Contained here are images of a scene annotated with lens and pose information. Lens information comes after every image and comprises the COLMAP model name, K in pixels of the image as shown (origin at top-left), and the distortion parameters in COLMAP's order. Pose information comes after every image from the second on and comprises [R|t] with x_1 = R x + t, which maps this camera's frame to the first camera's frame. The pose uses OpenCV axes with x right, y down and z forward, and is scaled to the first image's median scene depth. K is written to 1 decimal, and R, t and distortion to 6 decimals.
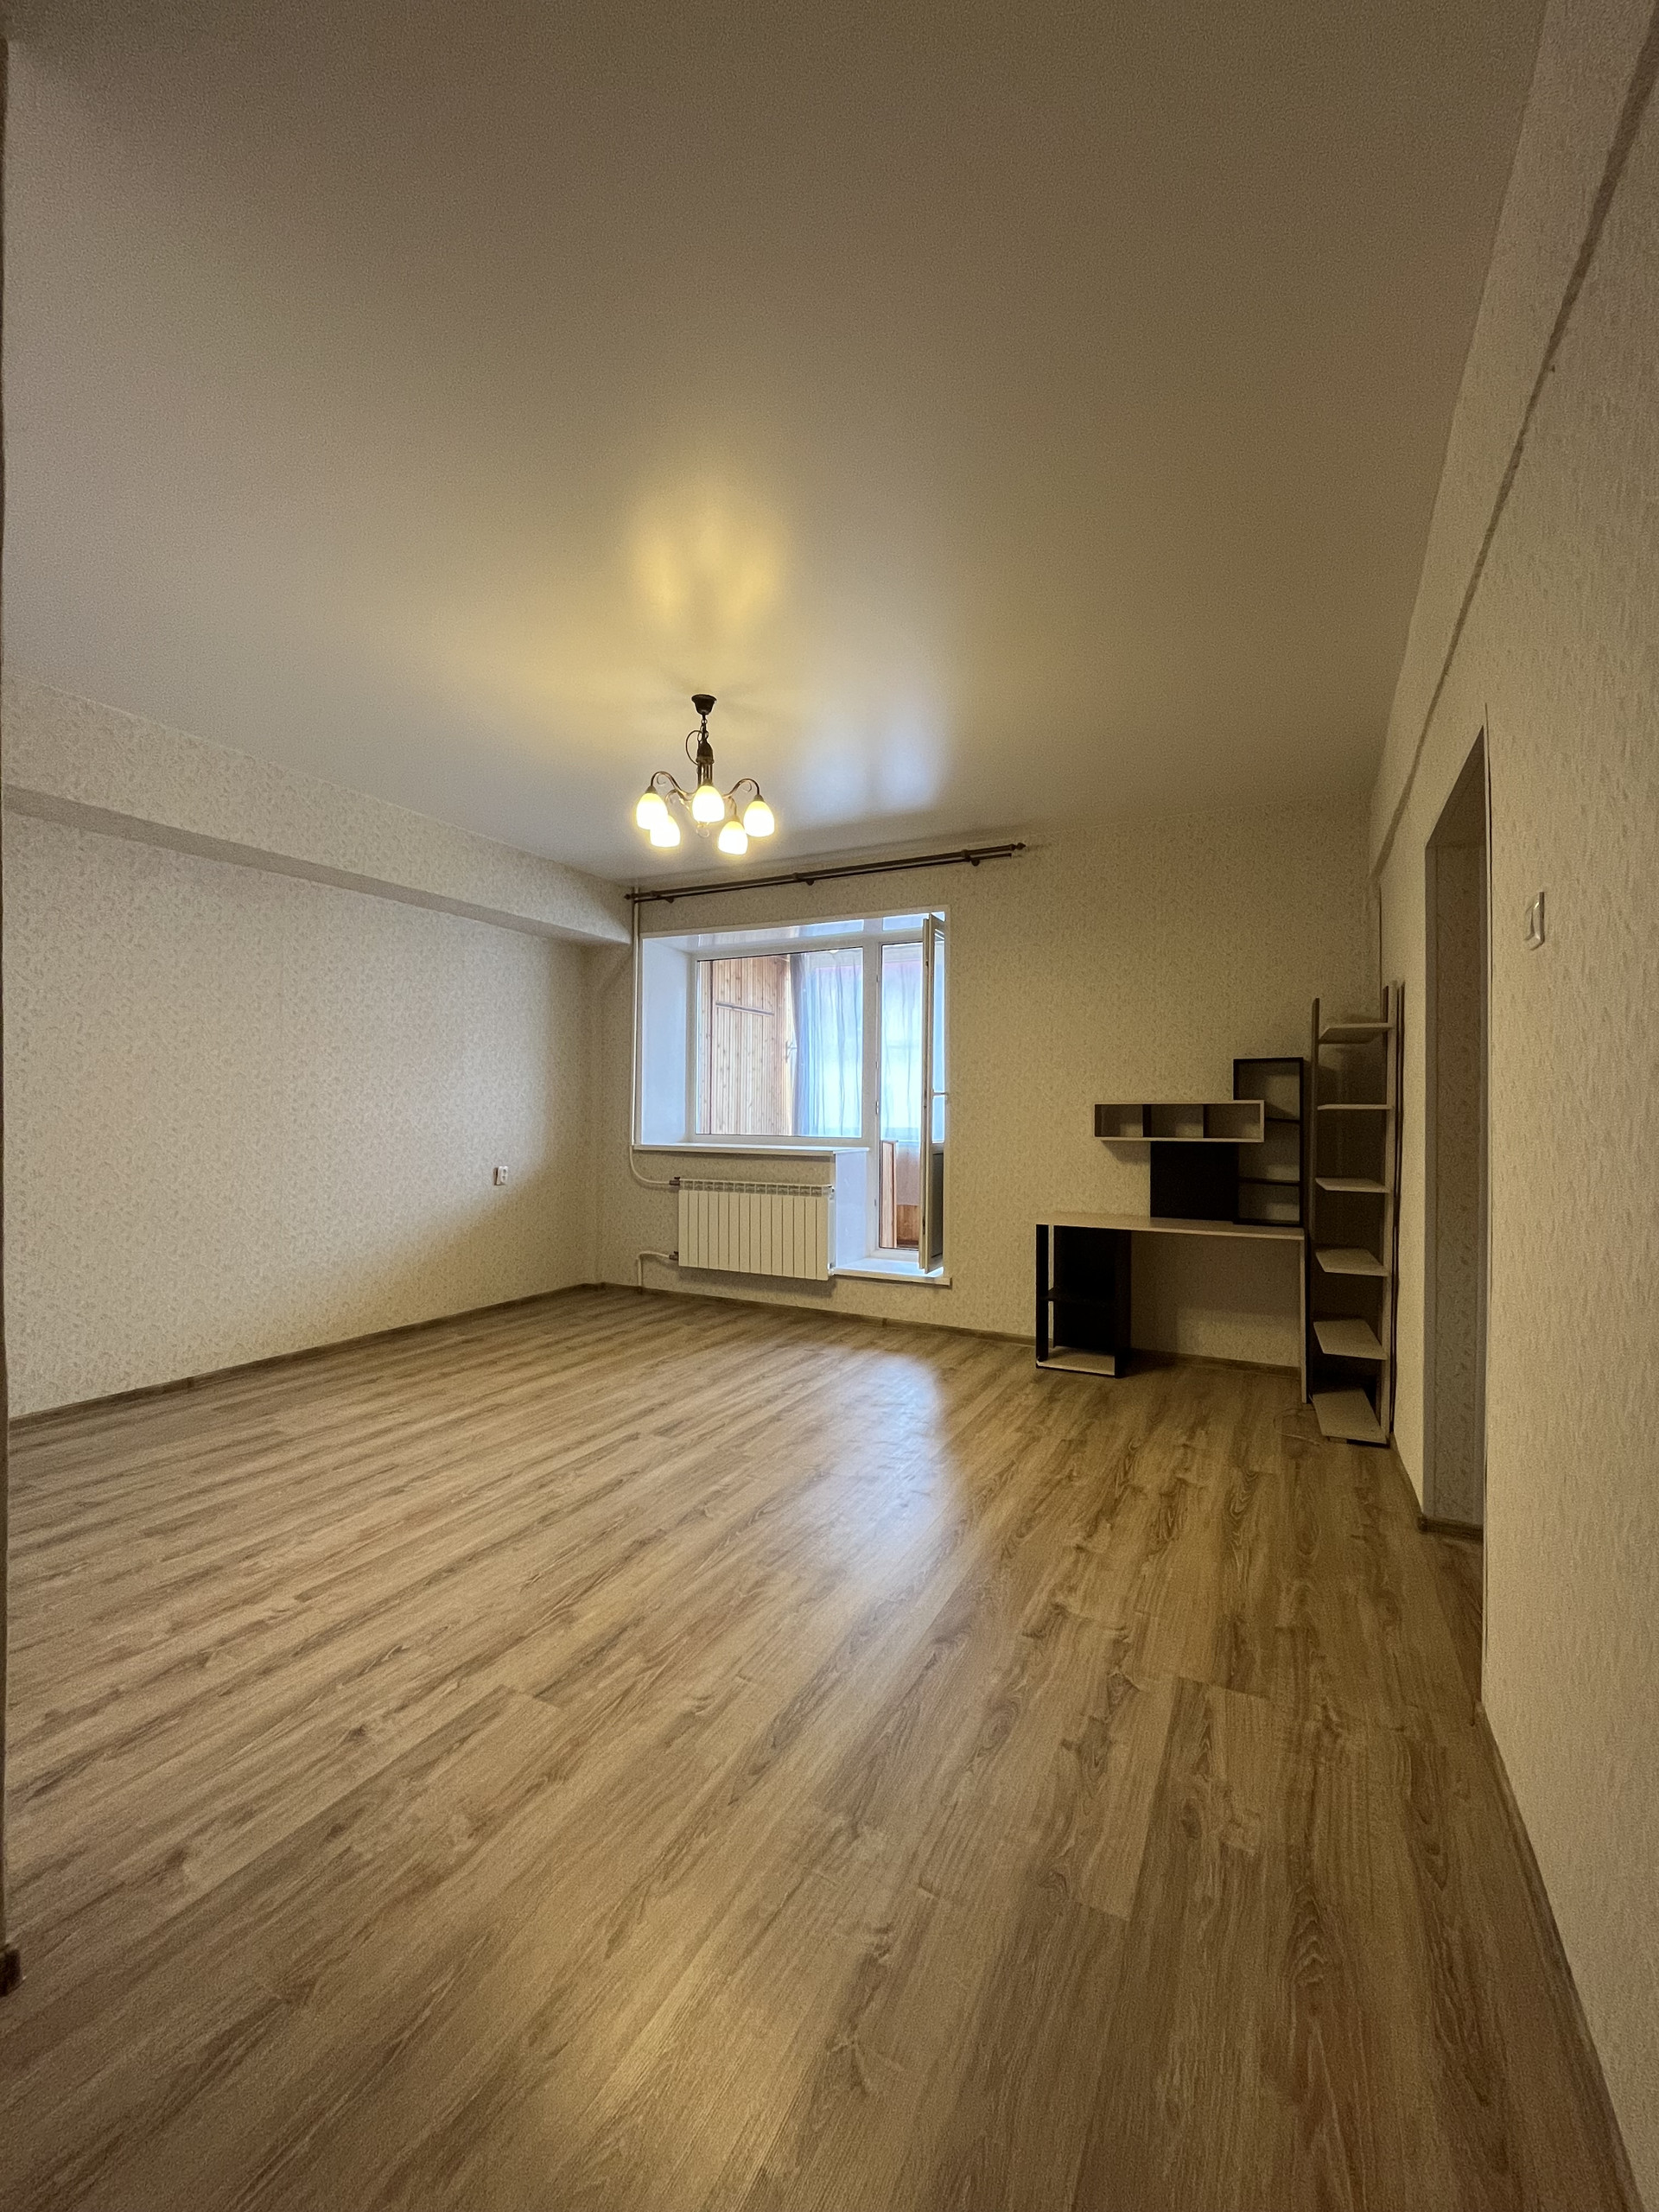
lens RADIAL K [[893.0, 0, 836.6], [0, 893.0, 1107.6], [0, 0, 1]] dist [-0.002451, 0.000238]
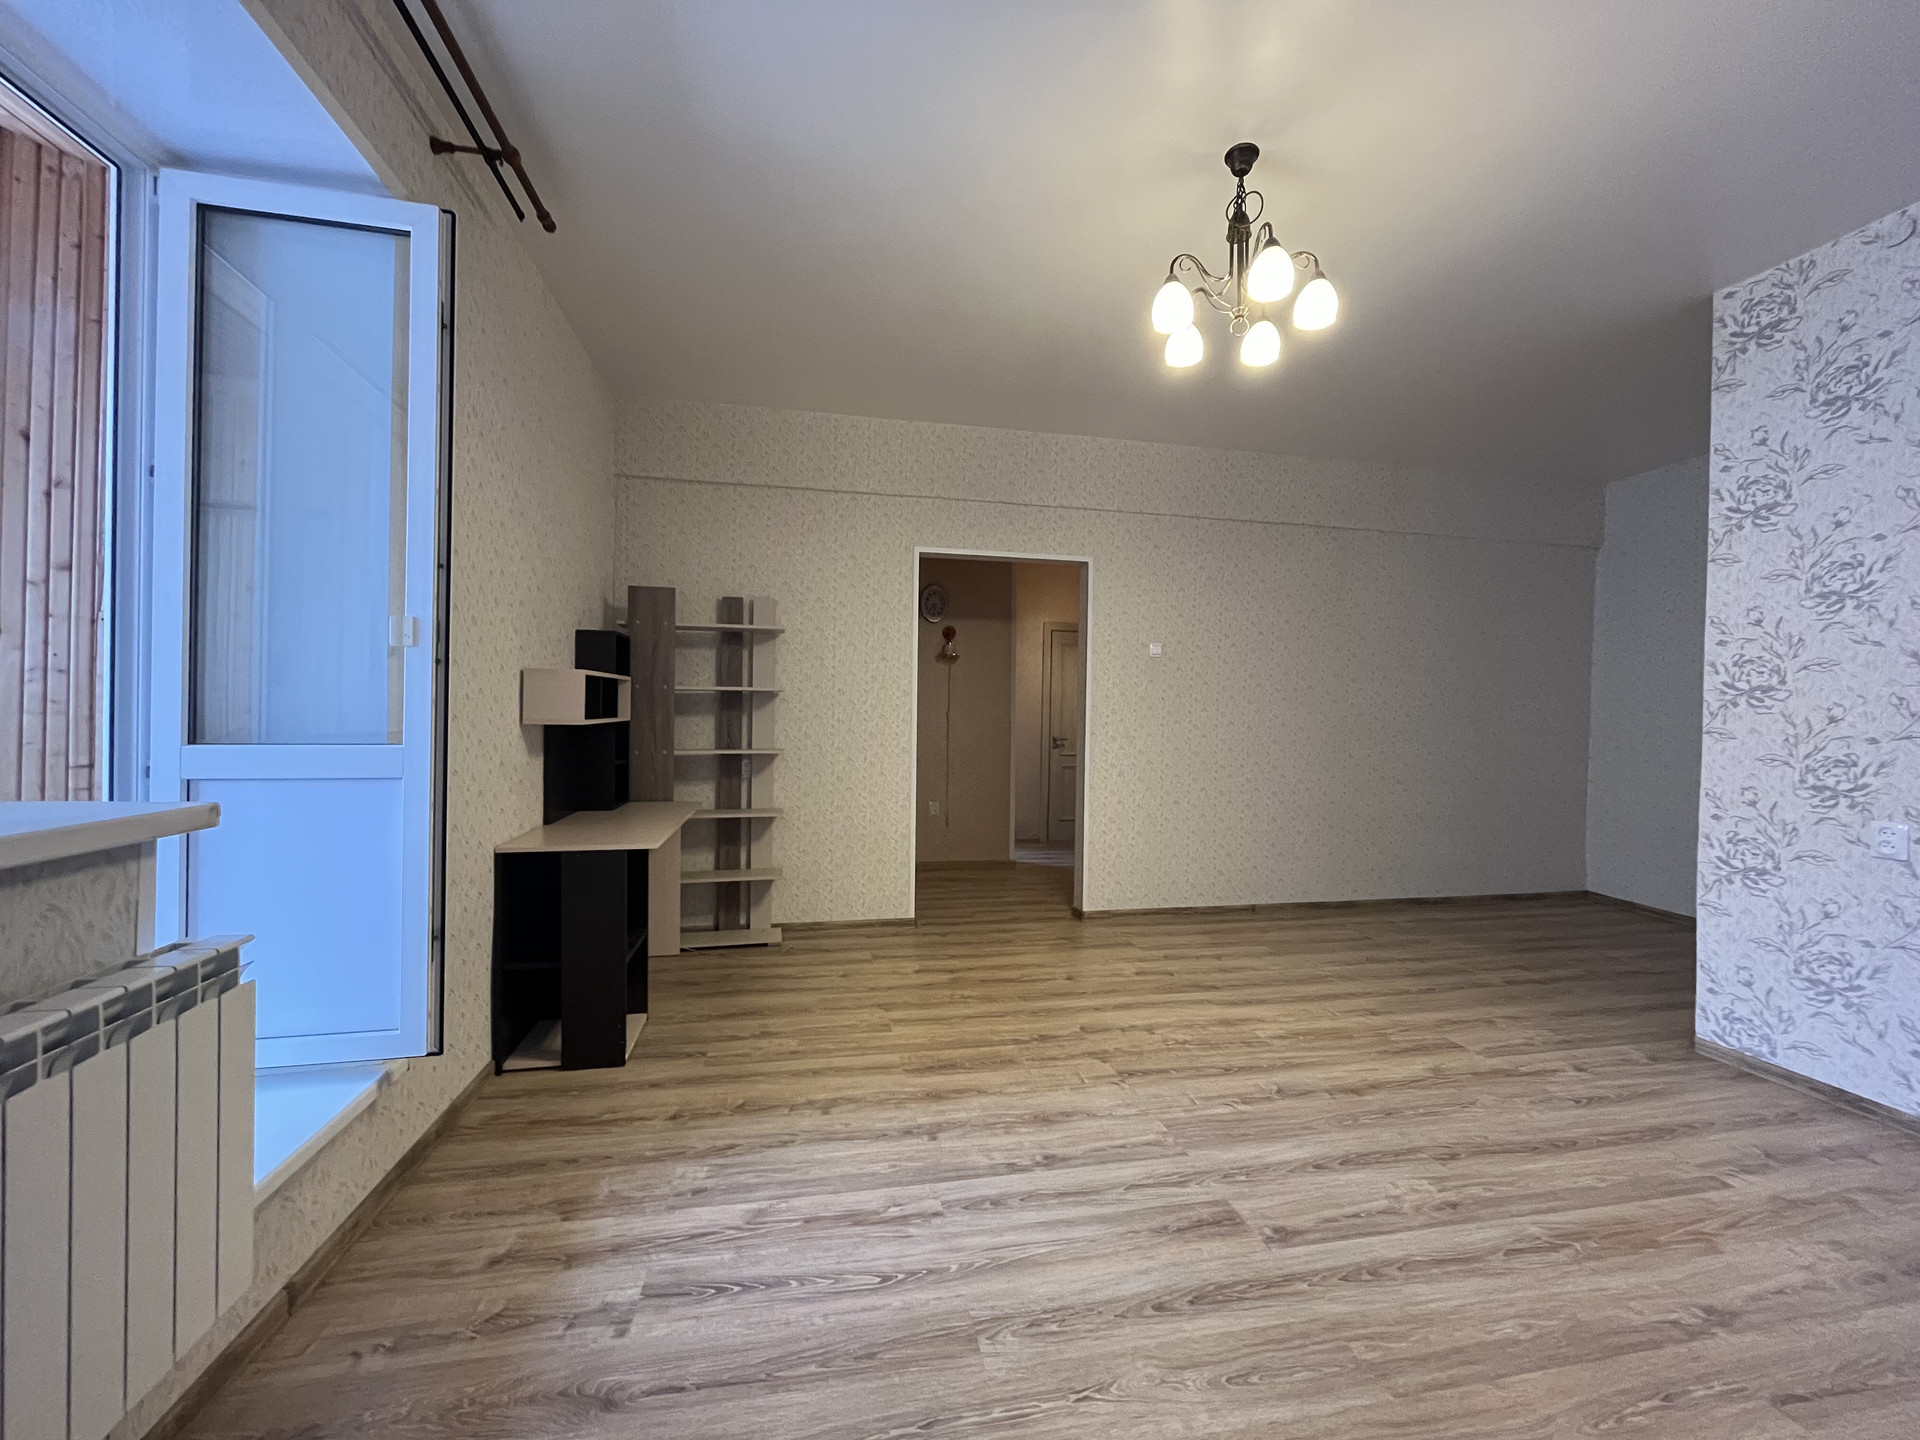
lens RADIAL K [[775.1, 0, 963.6], [0, 775.1, 714.0], [0, 0, 1]] dist [-0.002451, 0.000238]
pose [[-0.624654, -0.020087, 0.780643, -0.458449], [-0.025551, 0.999660, 0.005277, 0.020200], [-0.780484, -0.016650, -0.624954, 1.390288]]
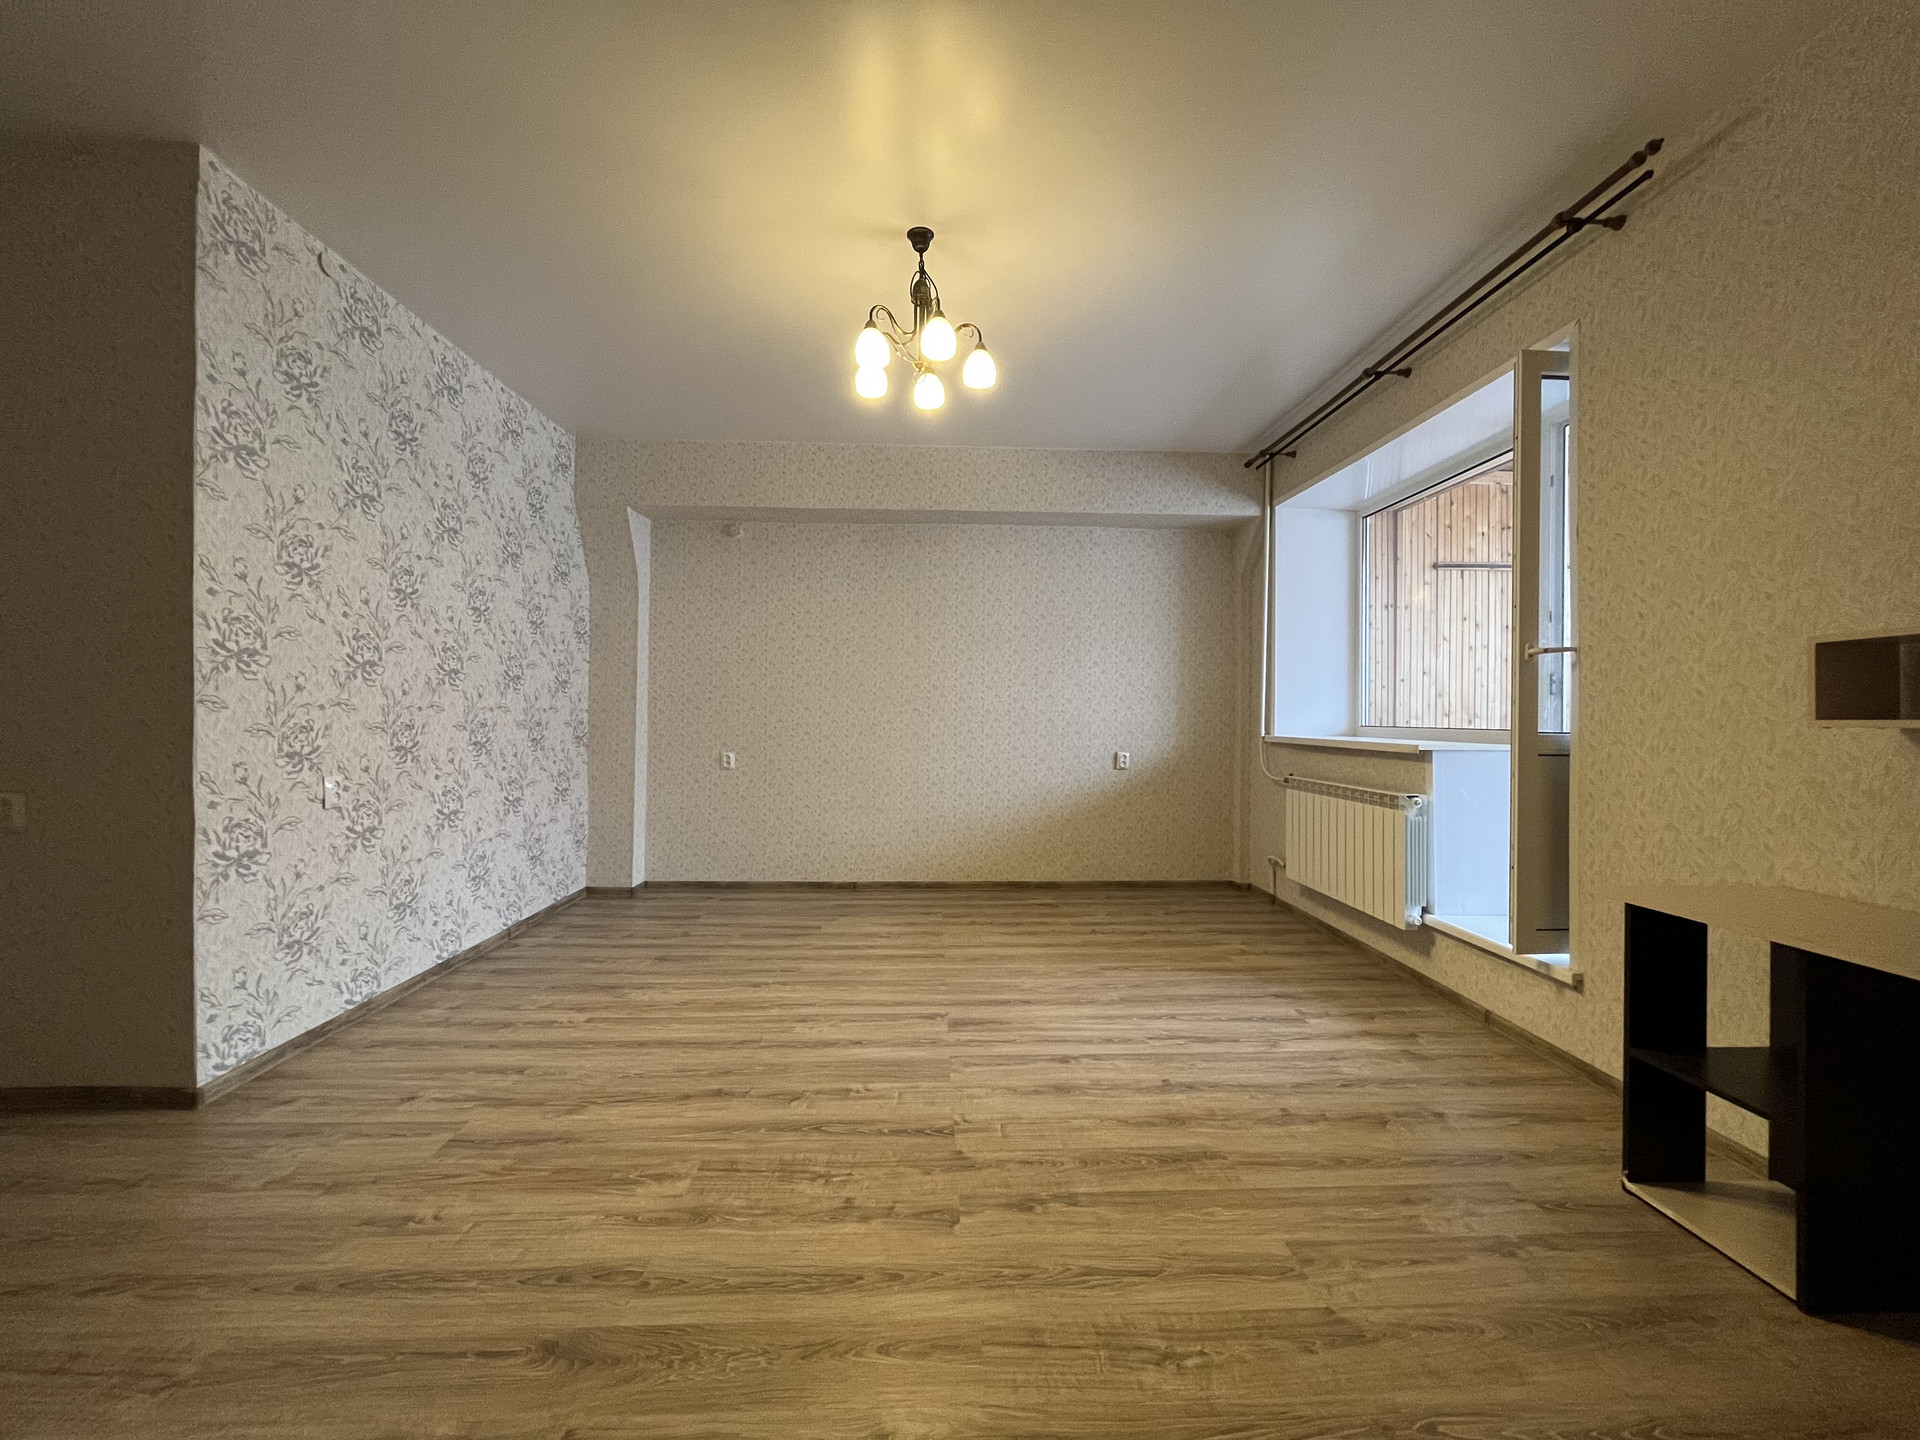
lens RADIAL K [[775.1, 0, 962.9], [0, 775.1, 711.9], [0, 0, 1]] dist [-0.002451, 0.000238]
pose [[0.492383, -0.007833, -0.870343, 0.495619], [0.001170, 0.999965, -0.008338, 0.037716], [0.870378, 0.003087, 0.492375, 0.563842]]
